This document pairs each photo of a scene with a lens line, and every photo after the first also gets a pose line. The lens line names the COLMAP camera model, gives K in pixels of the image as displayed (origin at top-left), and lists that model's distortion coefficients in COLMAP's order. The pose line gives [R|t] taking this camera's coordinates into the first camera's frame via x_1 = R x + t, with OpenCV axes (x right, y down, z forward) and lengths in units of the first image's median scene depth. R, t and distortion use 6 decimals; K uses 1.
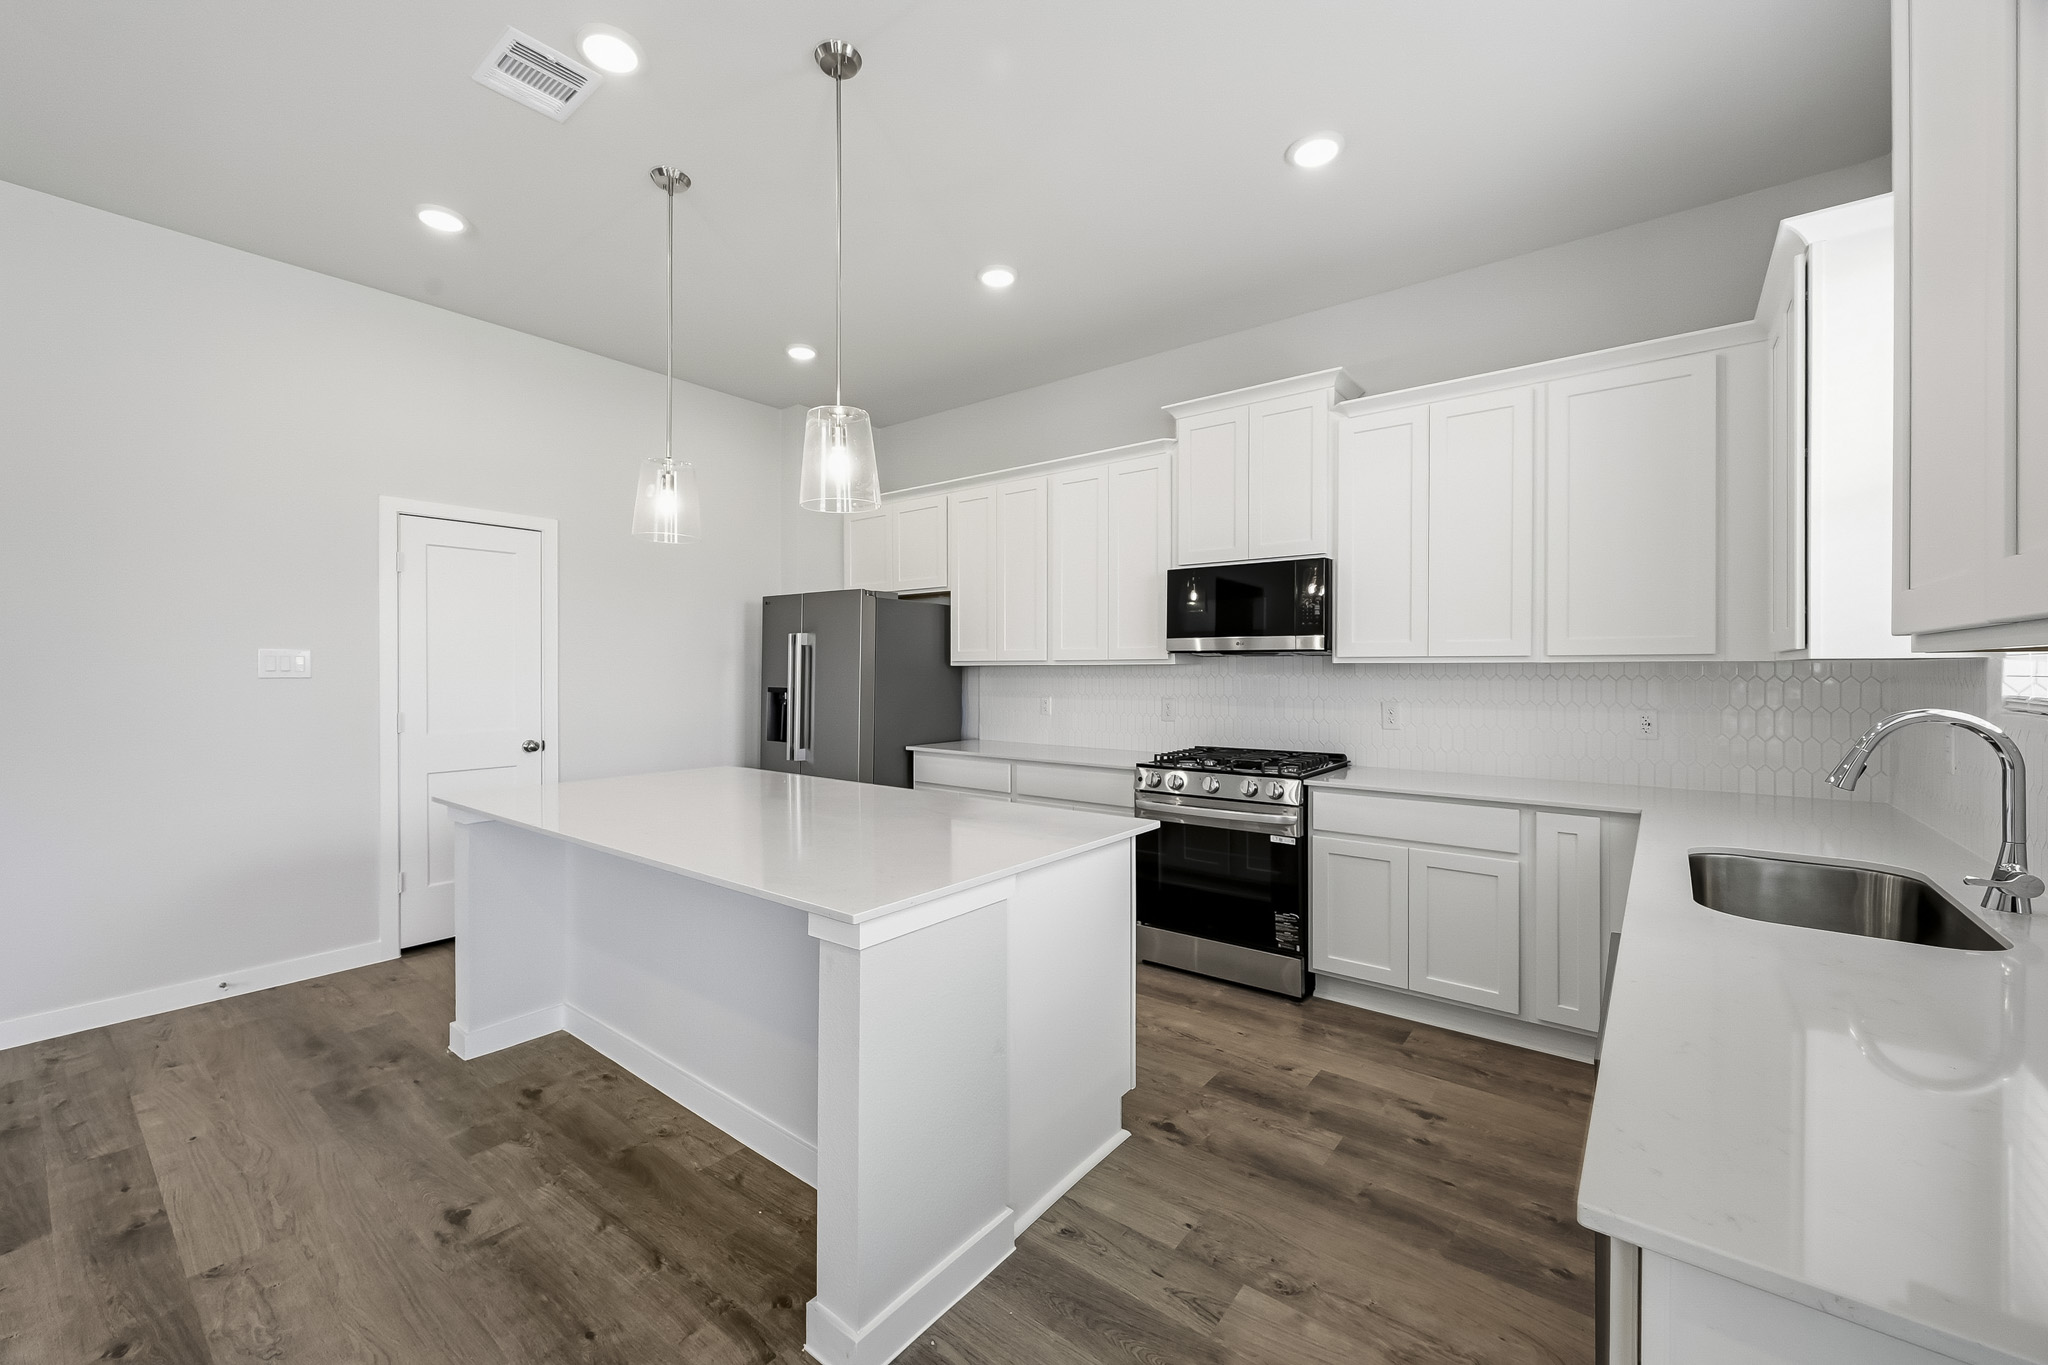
lens RADIAL K [[807.7, 0, 1026.3], [0, 807.7, 673.0], [0, 0, 1]] dist [0.002061, -0.000202]
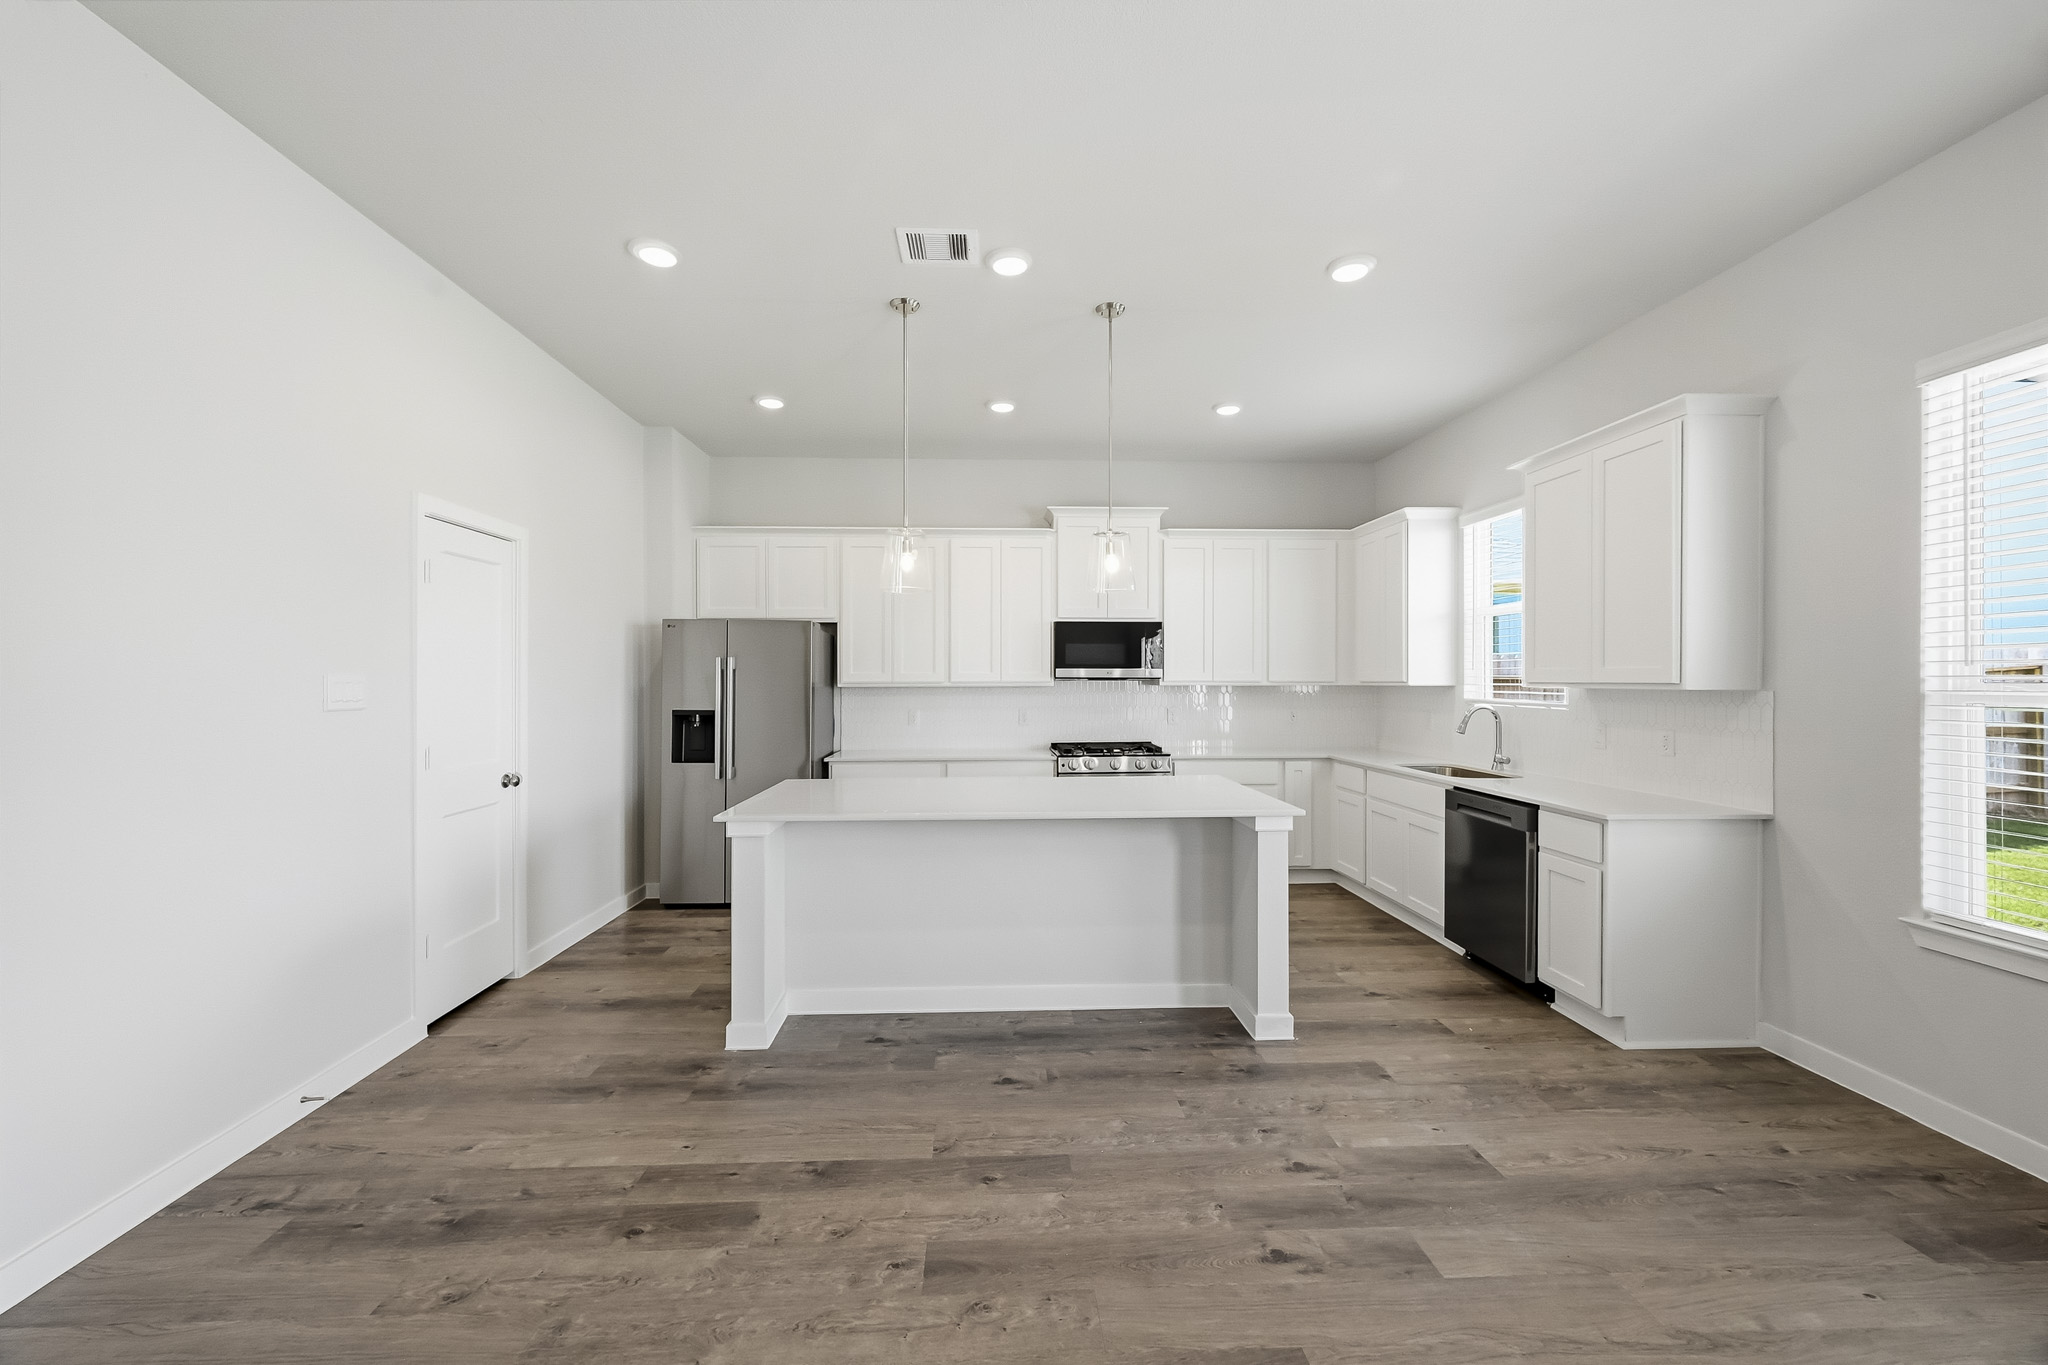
lens RADIAL K [[807.7, 0, 1014.6], [0, 807.7, 680.1], [0, 0, 1]] dist [0.002061, -0.000202]
pose [[0.755941, -0.000185, 0.654640, -0.988918], [0.003263, 0.999989, -0.003485, -0.019846], [-0.654632, 0.004770, 0.755933, -0.055667]]
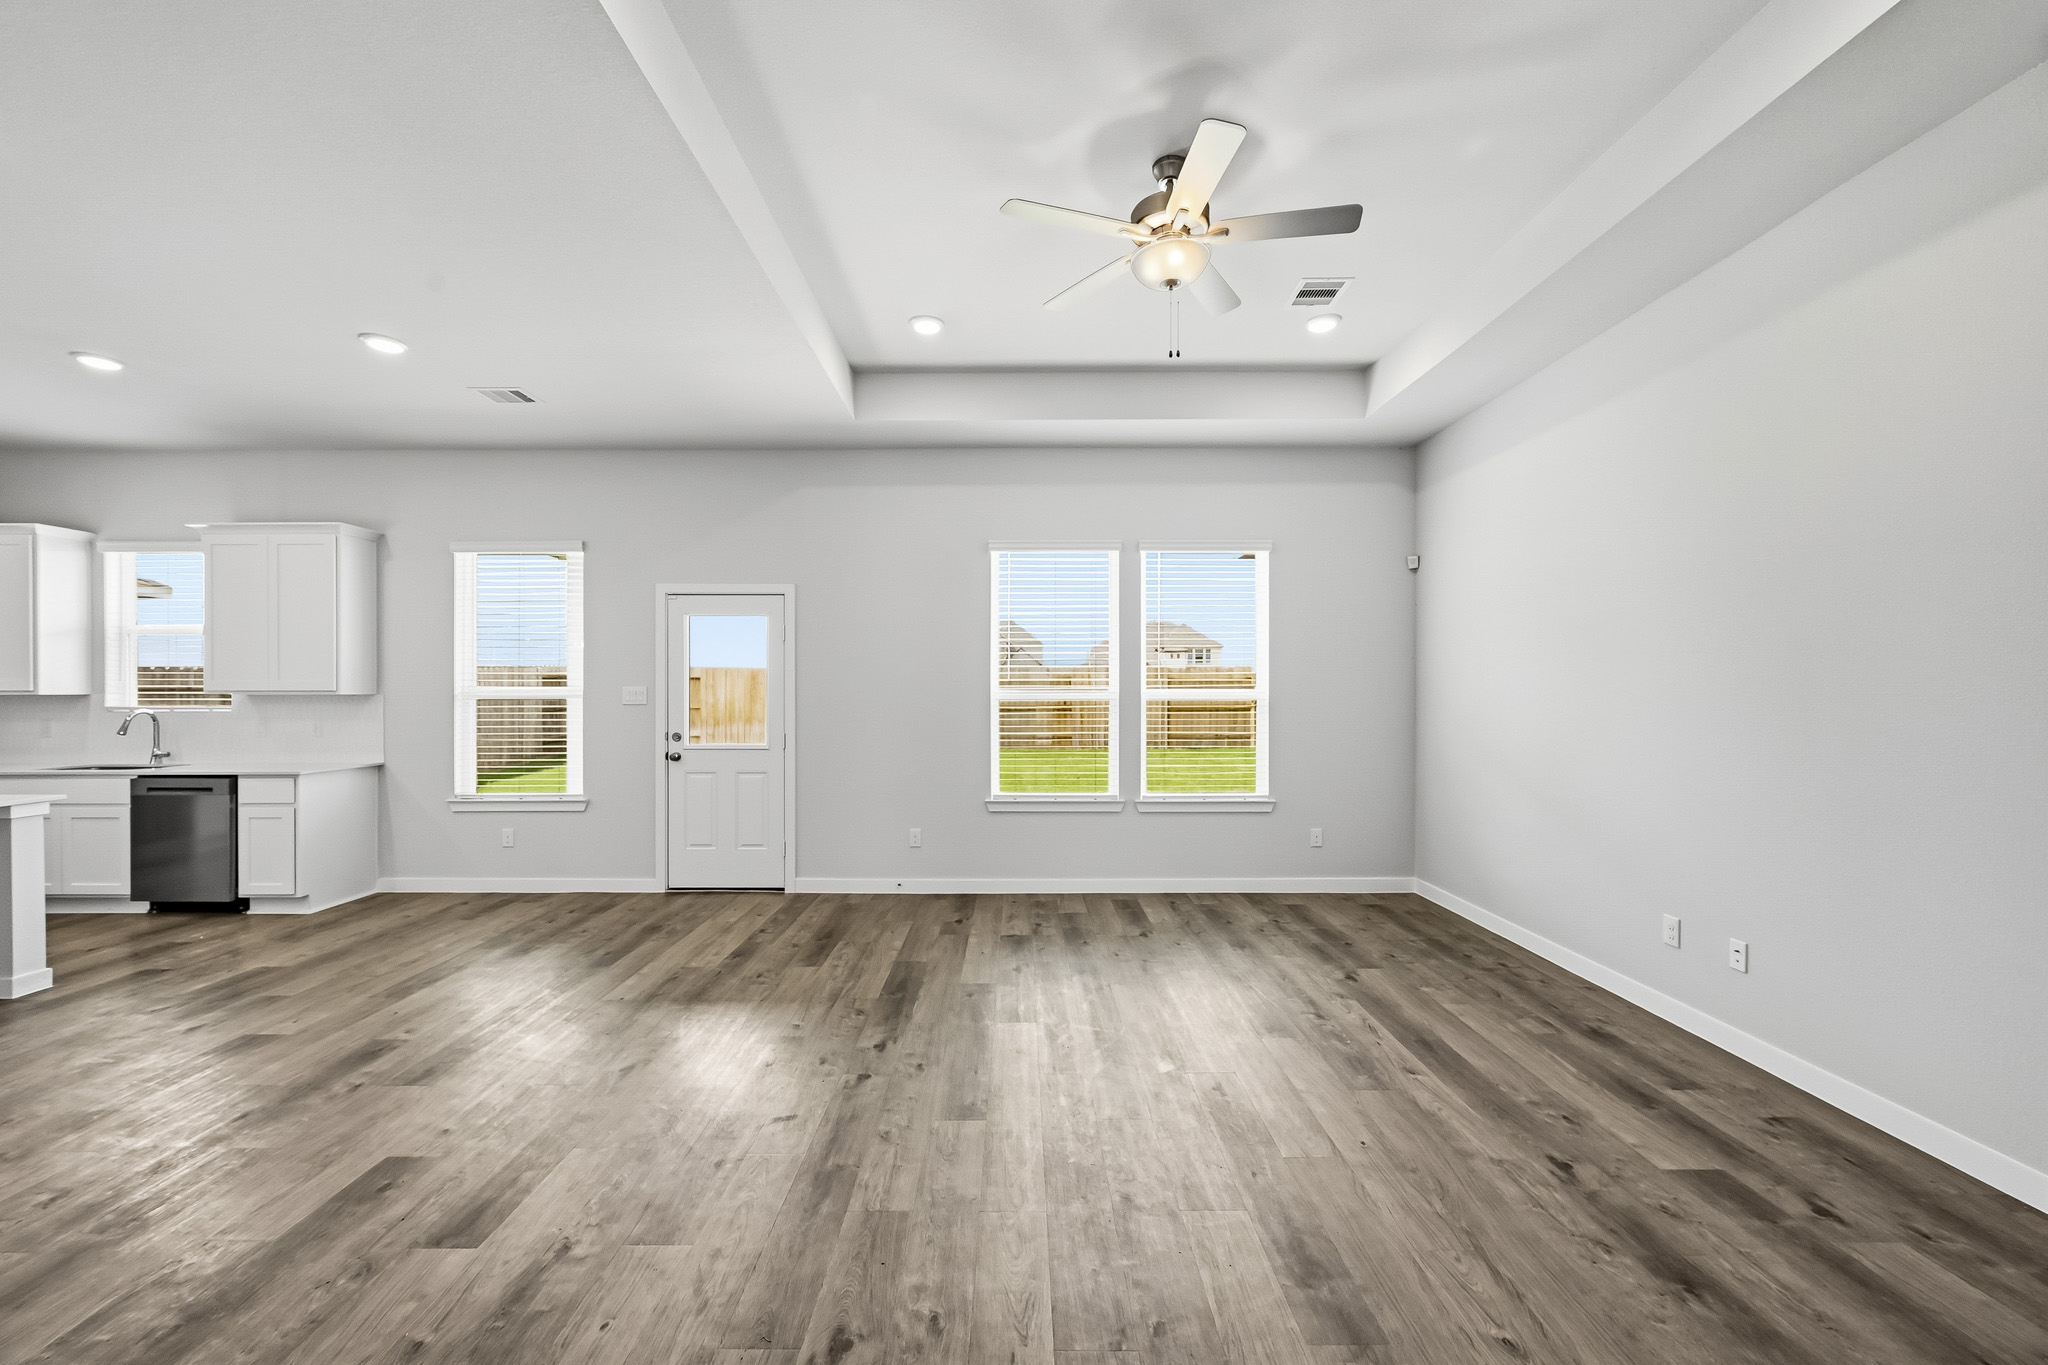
lens RADIAL K [[807.7, 0, 1016.1], [0, 807.7, 691.7], [0, 0, 1]] dist [0.002061, -0.000202]
pose [[-0.618964, -0.001254, 0.785419, -1.885809], [0.005225, 0.999970, 0.005714, -0.017328], [-0.785402, 0.007641, -0.618938, 0.086453]]
